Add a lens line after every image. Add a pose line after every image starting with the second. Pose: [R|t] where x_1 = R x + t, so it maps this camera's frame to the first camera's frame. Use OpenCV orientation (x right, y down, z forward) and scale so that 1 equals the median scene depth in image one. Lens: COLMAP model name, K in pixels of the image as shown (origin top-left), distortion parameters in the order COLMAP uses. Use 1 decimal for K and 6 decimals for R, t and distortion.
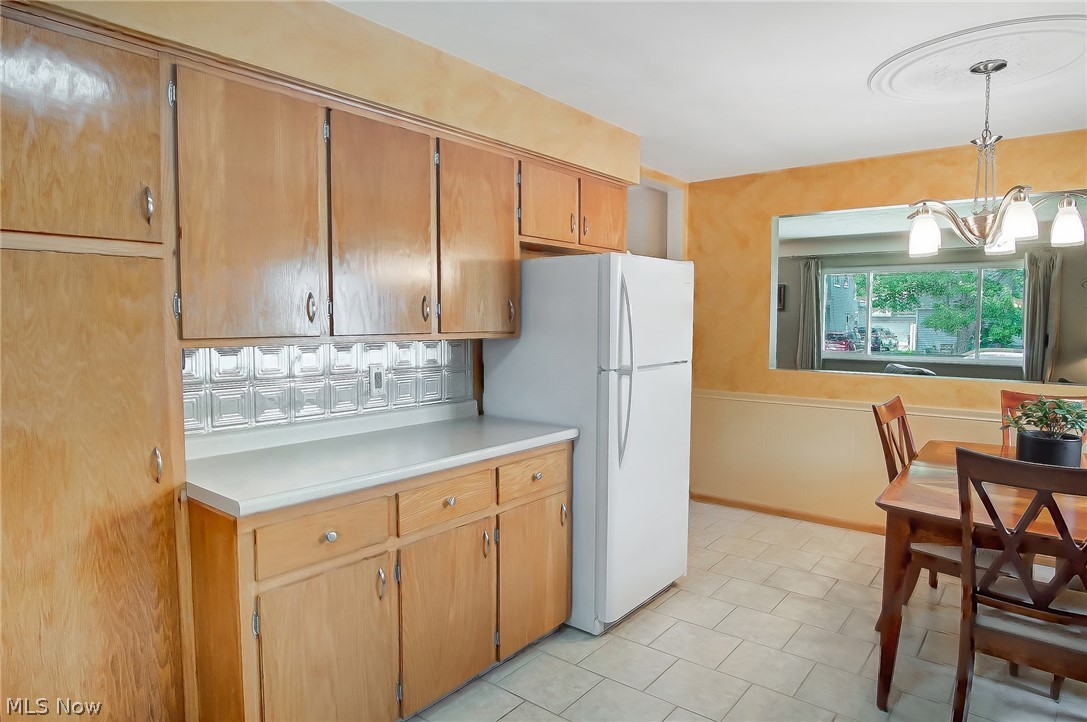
lens RADIAL K [[637.6, 0, 540.8], [0, 637.6, 356.6], [0, 0, 1]] dist [-0.033471, 0.000996]
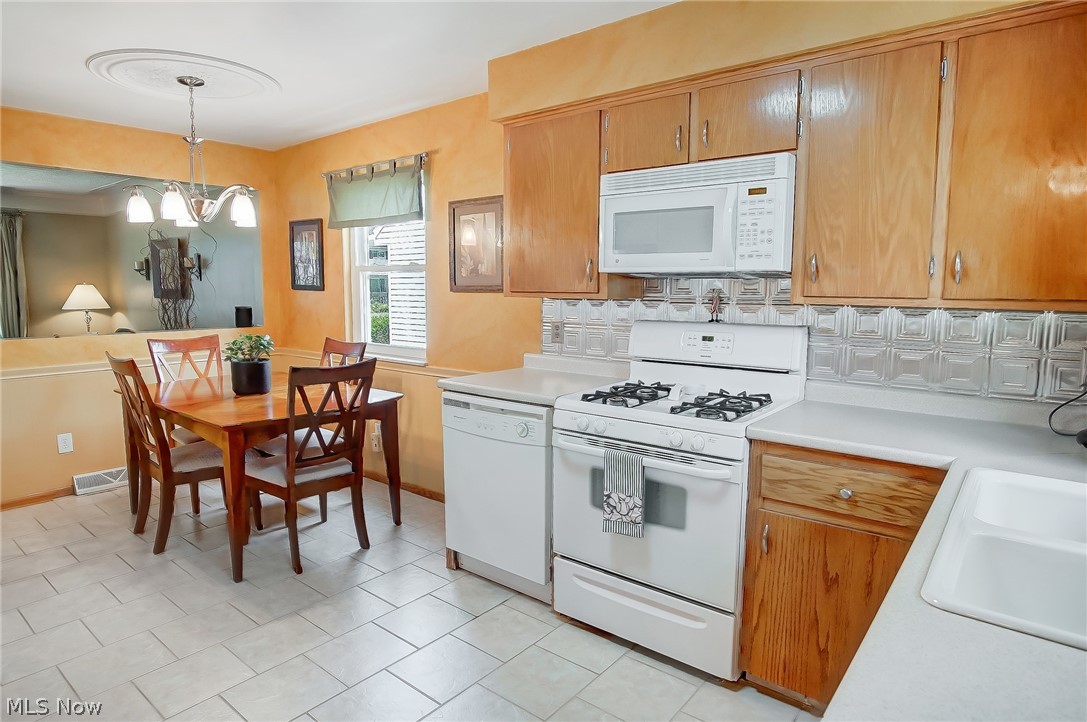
lens RADIAL K [[637.6, 0, 539.1], [0, 637.6, 357.7], [0, 0, 1]] dist [-0.033471, 0.000996]
pose [[0.002536, -0.120477, 0.992713, -0.627229], [0.060408, 0.990922, 0.120106, -0.014503], [-0.998171, 0.059663, 0.009791, 0.307365]]
